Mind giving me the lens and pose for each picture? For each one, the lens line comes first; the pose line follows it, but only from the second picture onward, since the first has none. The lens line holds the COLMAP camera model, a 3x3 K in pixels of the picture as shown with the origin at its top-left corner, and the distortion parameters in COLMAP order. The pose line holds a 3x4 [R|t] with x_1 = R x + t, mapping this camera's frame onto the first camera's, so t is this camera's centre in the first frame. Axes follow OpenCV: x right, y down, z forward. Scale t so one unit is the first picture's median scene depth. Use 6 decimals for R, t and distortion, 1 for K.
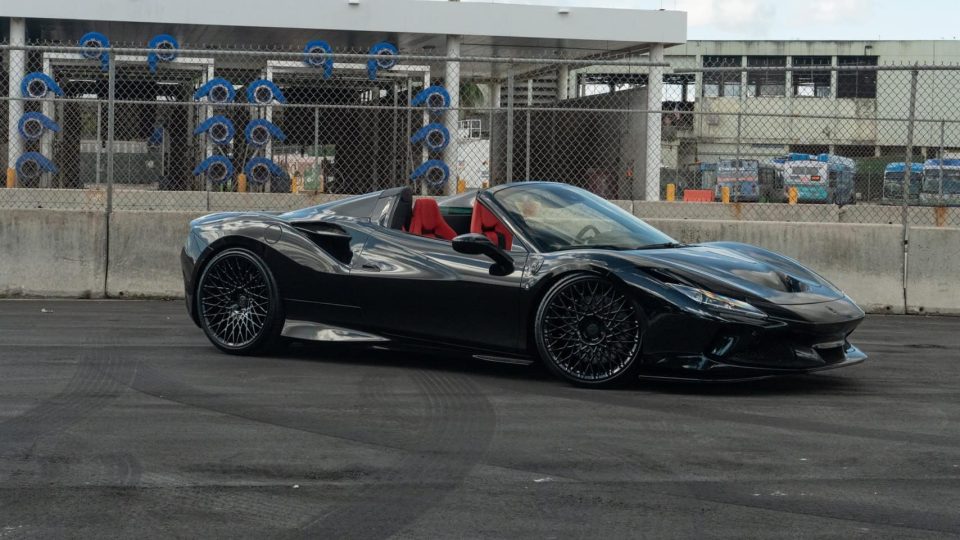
lens RADIAL K [[1879.3, 0, 480.0], [0, 1879.3, 270.0], [0, 0, 1]] dist [0.000318, -0.068606]
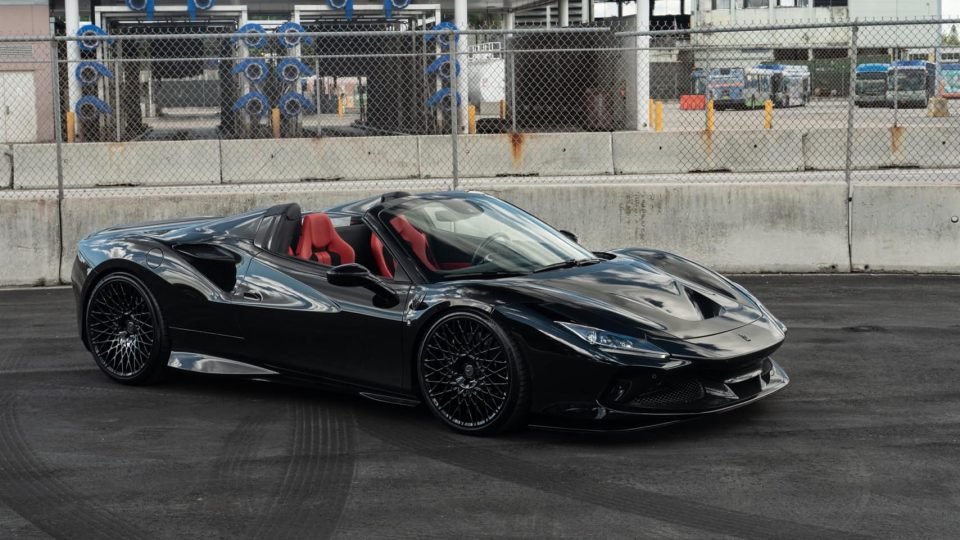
lens RADIAL K [[1580.9, 0, 480.0], [0, 1580.9, 270.0], [0, 0, 1]] dist [-0.018111, 0.060830]
pose [[0.998993, -0.035805, -0.027053, 0.050979], [0.037587, 0.996941, 0.068533, -0.042729], [0.024516, -0.069481, 0.997282, 0.152166]]
